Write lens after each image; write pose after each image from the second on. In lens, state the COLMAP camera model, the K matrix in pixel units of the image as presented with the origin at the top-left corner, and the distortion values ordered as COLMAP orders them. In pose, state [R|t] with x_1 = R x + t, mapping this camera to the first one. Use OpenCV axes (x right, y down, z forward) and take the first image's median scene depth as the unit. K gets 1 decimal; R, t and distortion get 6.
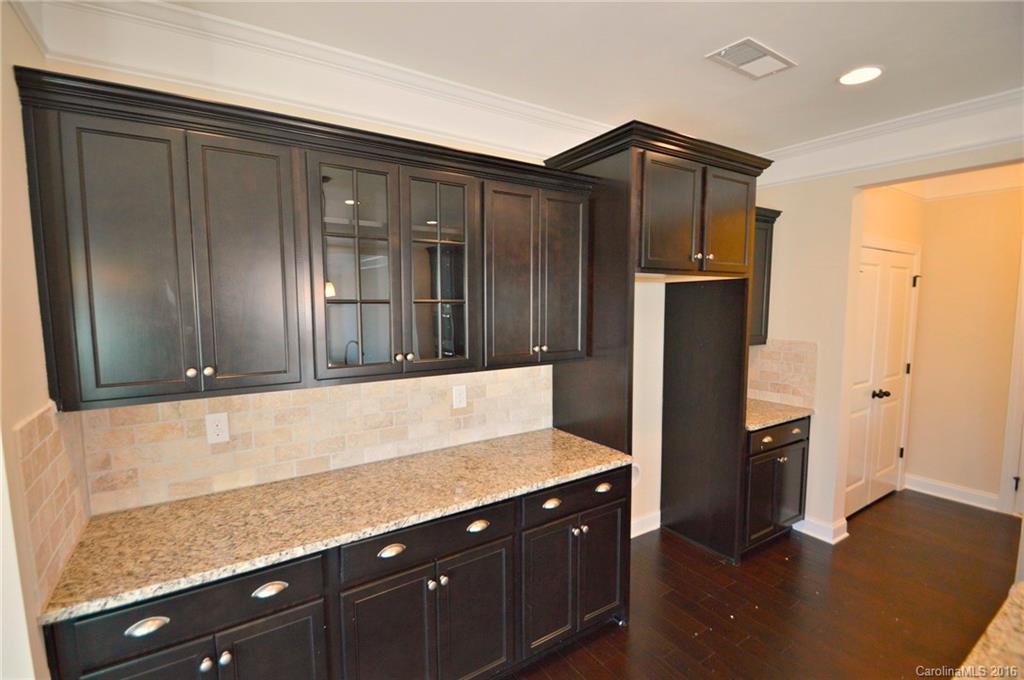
lens RADIAL K [[455.9, 0, 485.6], [0, 455.9, 344.6], [0, 0, 1]] dist [0.014616, -0.018814]
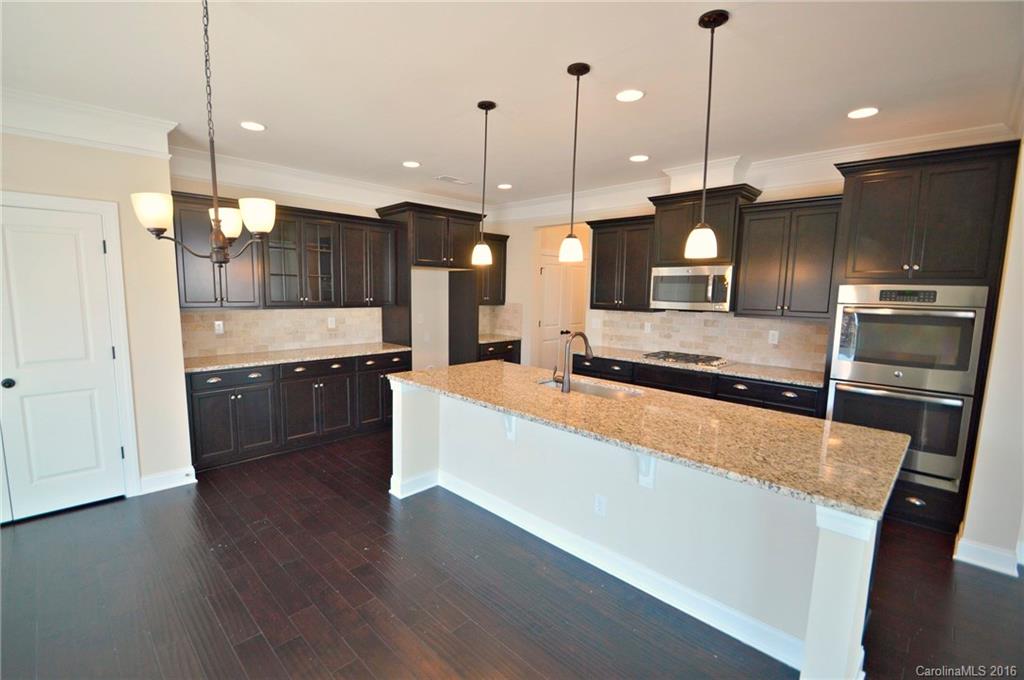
lens RADIAL K [[455.9, 0, 485.6], [0, 455.9, 344.6], [0, 0, 1]] dist [0.014616, -0.018814]
pose [[0.977160, -0.003628, 0.212473, 0.206541], [-0.003403, 0.999459, 0.032718, 0.158835], [-0.212477, -0.032694, 0.976619, -1.315577]]
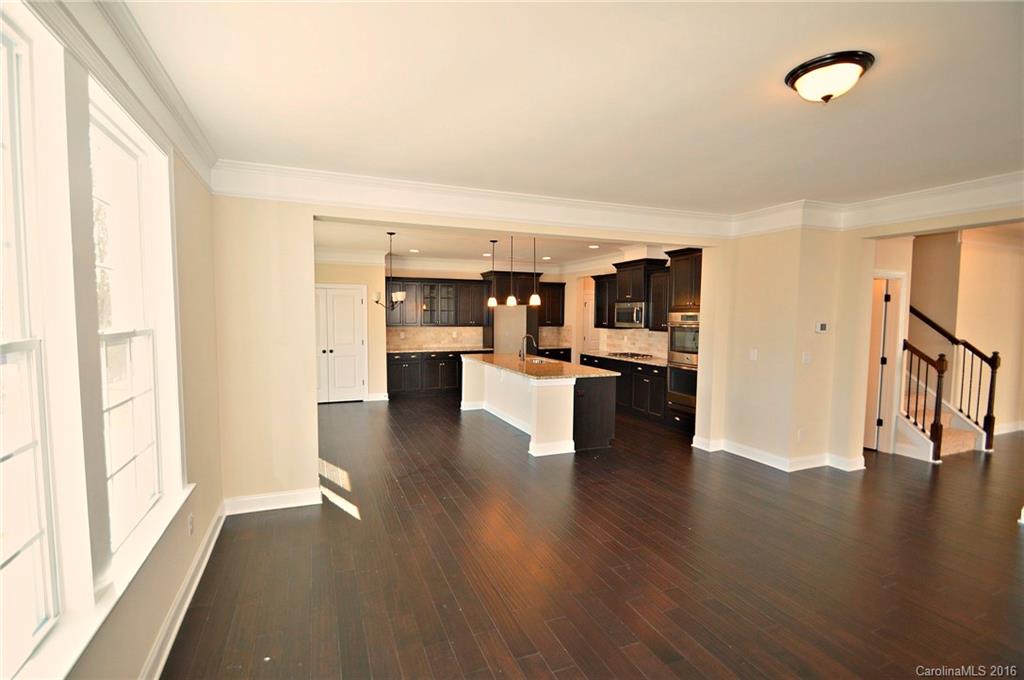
lens RADIAL K [[455.9, 0, 485.6], [0, 455.9, 344.6], [0, 0, 1]] dist [0.014616, -0.018814]
pose [[0.981014, 0.025026, -0.192316, 1.074592], [-0.029703, 0.999328, -0.021471, 0.306341], [0.191649, 0.026776, 0.981098, -3.140801]]
